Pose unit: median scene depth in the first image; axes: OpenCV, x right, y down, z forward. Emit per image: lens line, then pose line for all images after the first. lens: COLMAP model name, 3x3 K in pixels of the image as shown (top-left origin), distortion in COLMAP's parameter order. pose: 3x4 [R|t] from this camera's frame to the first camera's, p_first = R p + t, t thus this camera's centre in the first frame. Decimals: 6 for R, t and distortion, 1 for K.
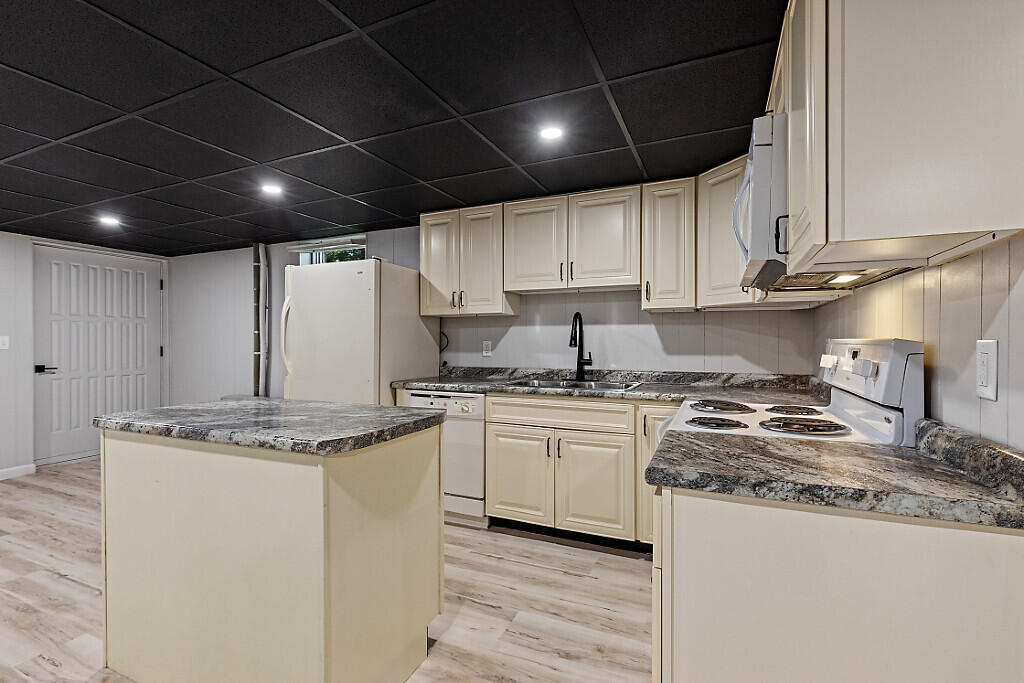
lens RADIAL K [[466.3, 0, 505.3], [0, 466.3, 343.1], [0, 0, 1]] dist [0.003992, -0.001207]
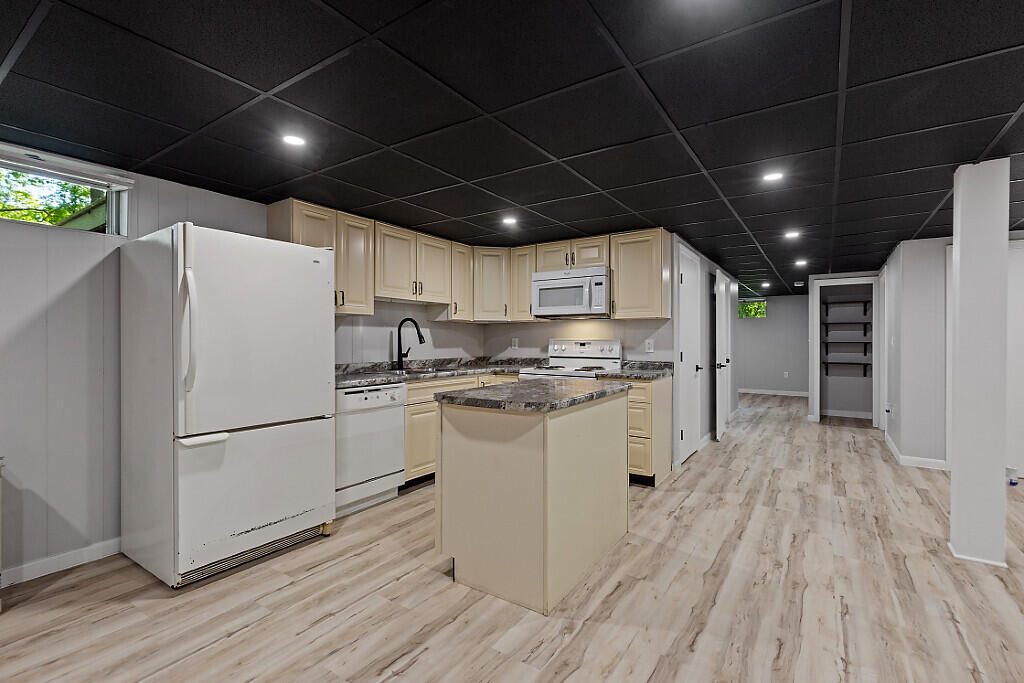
lens RADIAL K [[466.3, 0, 508.6], [0, 466.3, 340.9], [0, 0, 1]] dist [0.003992, -0.001207]
pose [[0.157218, -0.000396, 0.987564, -1.145028], [0.002251, 0.999997, 0.000043, 0.000037], [-0.987561, 0.002216, 0.157218, 0.512502]]
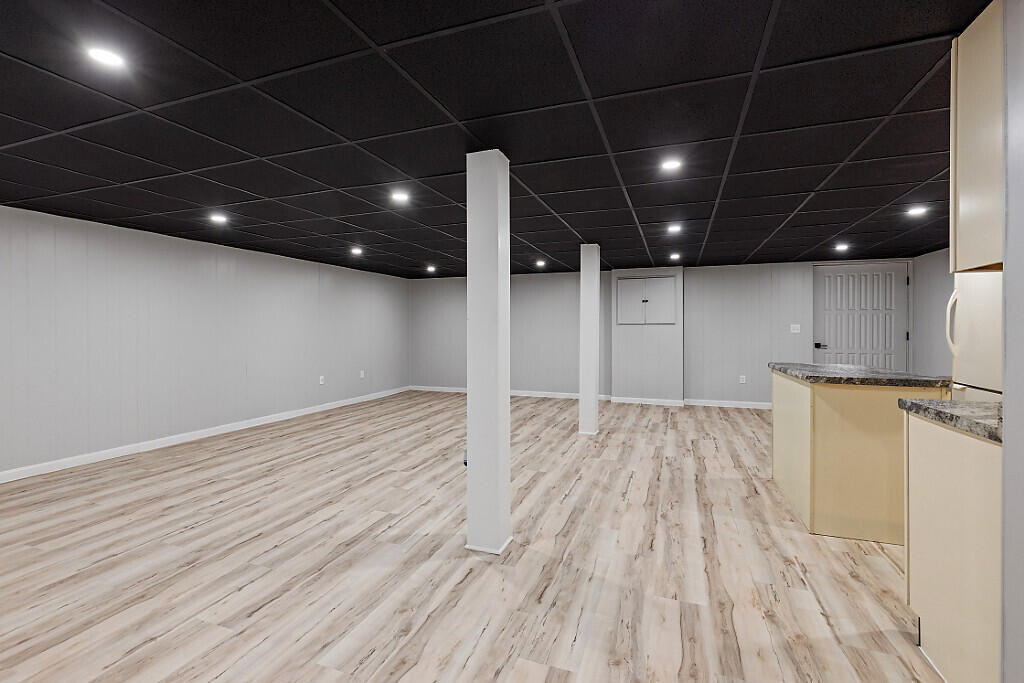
lens RADIAL K [[466.3, 0, 504.1], [0, 466.3, 332.2], [0, 0, 1]] dist [0.003992, -0.001207]
pose [[0.080536, 0.012357, -0.996675, 0.669443], [-0.005869, 0.999912, 0.011923, -0.002726], [0.996734, 0.004889, 0.080602, -0.234576]]
